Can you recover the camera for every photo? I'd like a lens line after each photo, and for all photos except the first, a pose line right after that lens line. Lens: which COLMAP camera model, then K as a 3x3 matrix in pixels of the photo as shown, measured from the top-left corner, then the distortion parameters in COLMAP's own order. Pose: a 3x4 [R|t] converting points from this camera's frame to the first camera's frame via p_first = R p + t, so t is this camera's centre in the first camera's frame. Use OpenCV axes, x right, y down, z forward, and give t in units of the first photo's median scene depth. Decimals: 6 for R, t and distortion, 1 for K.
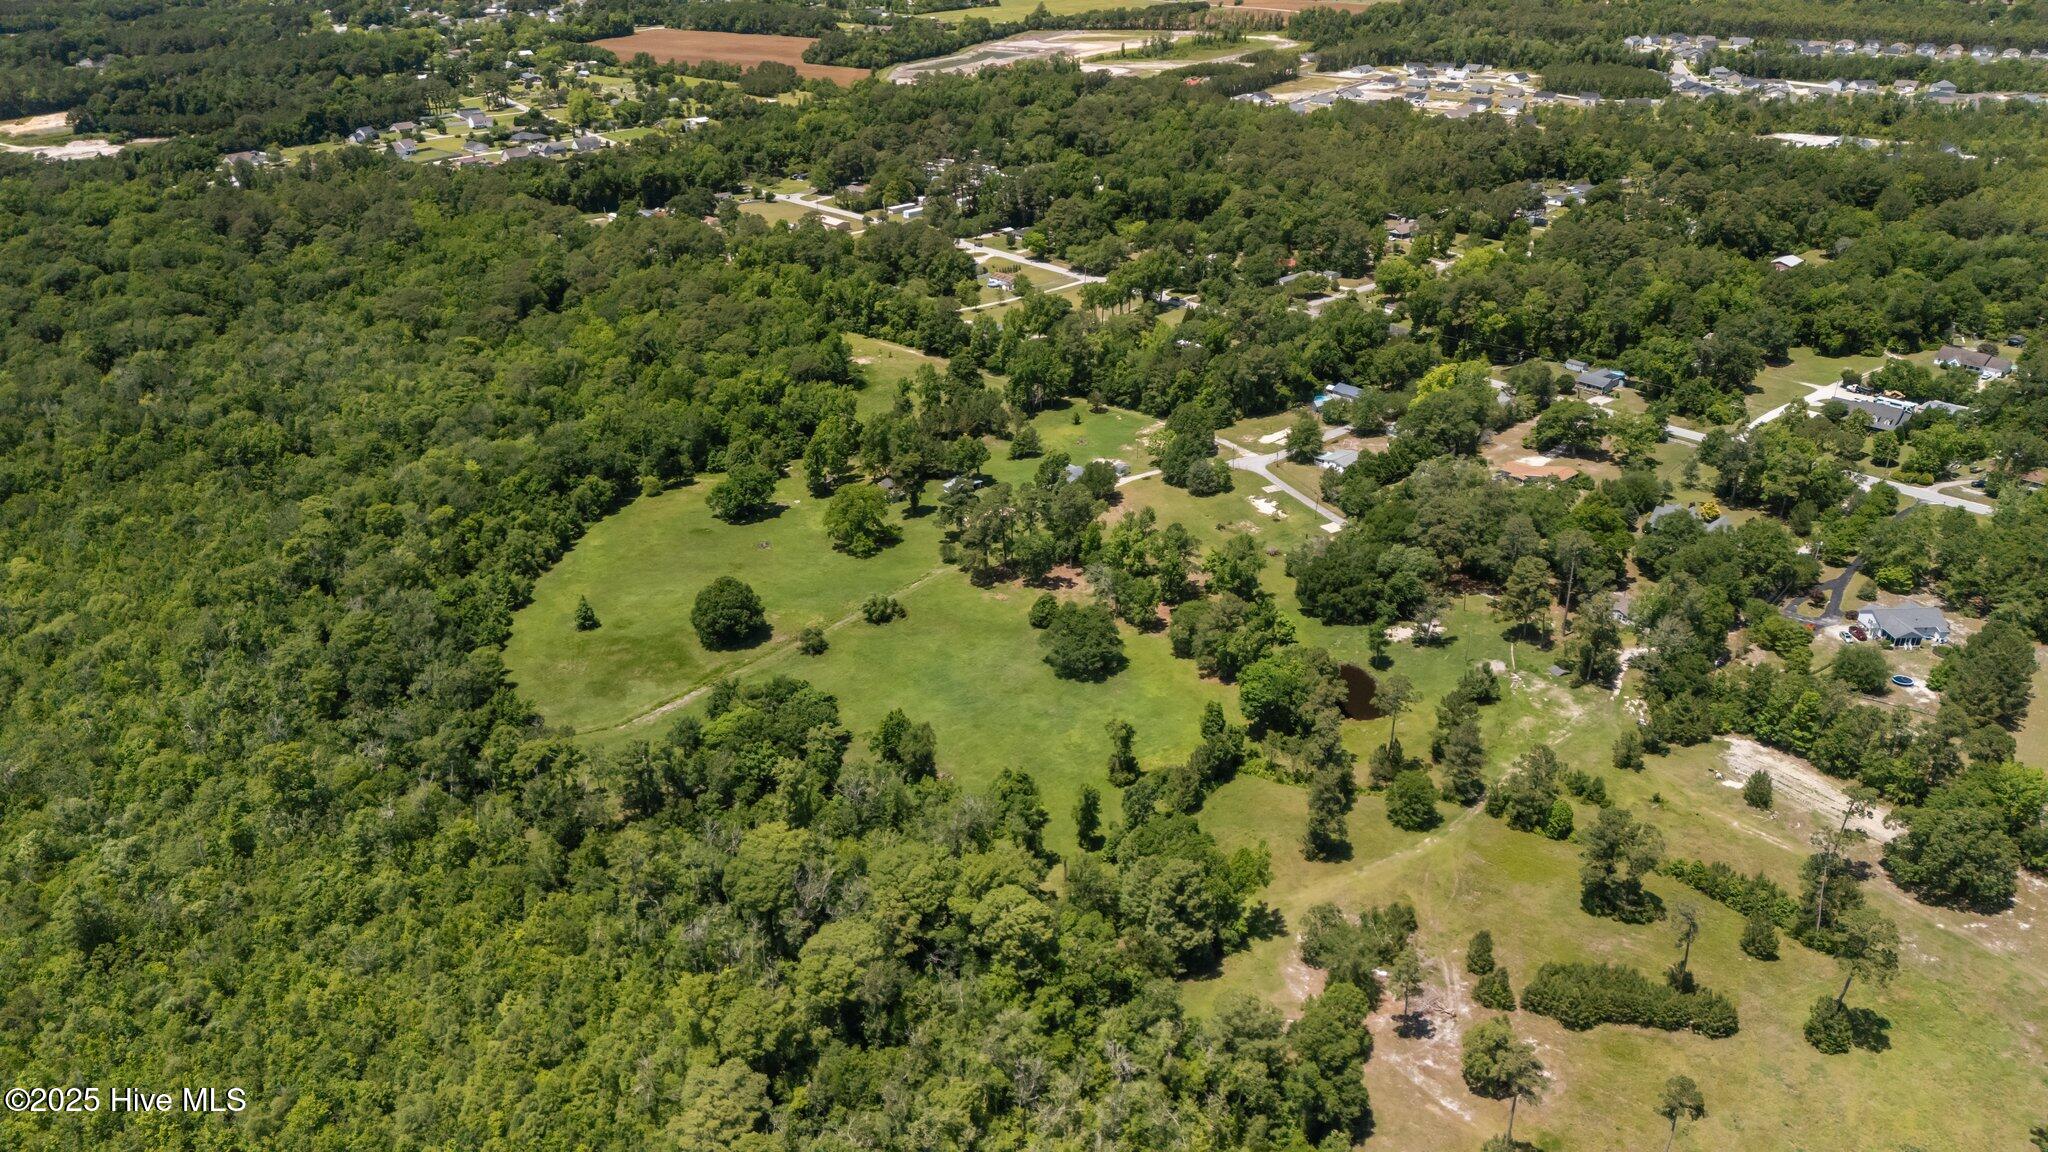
lens RADIAL K [[1491.7, 0, 1033.6], [0, 1491.7, 581.5], [0, 0, 1]] dist [0.087216, -0.092379]
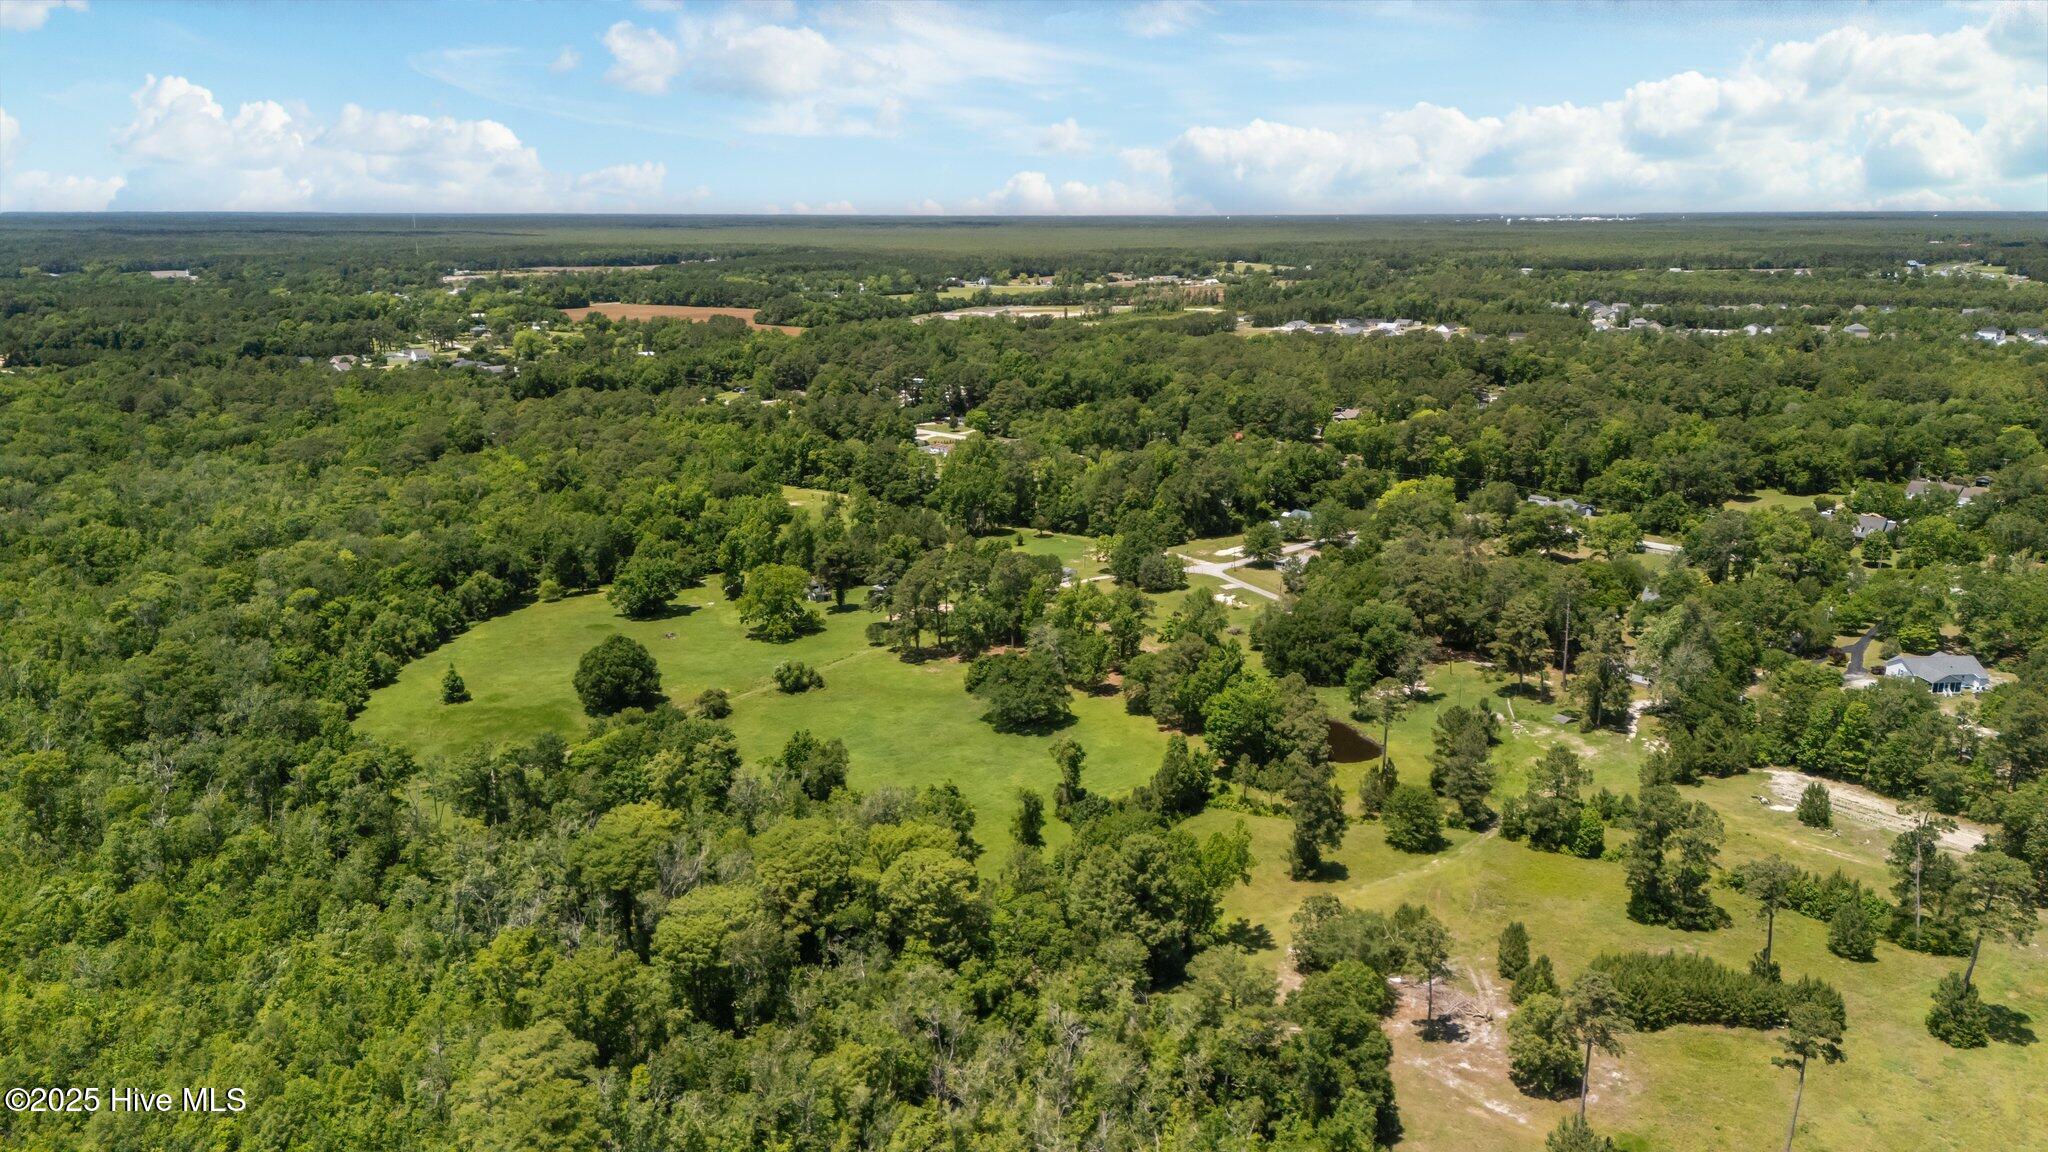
lens RADIAL K [[1491.7, 0, 1033.6], [0, 1491.7, 581.5], [0, 0, 1]] dist [0.087216, -0.092379]
pose [[0.999455, -0.007101, 0.032228, 0.010164], [0.013646, 0.978101, -0.207683, 0.151793], [-0.030047, 0.208010, 0.977665, 0.124540]]
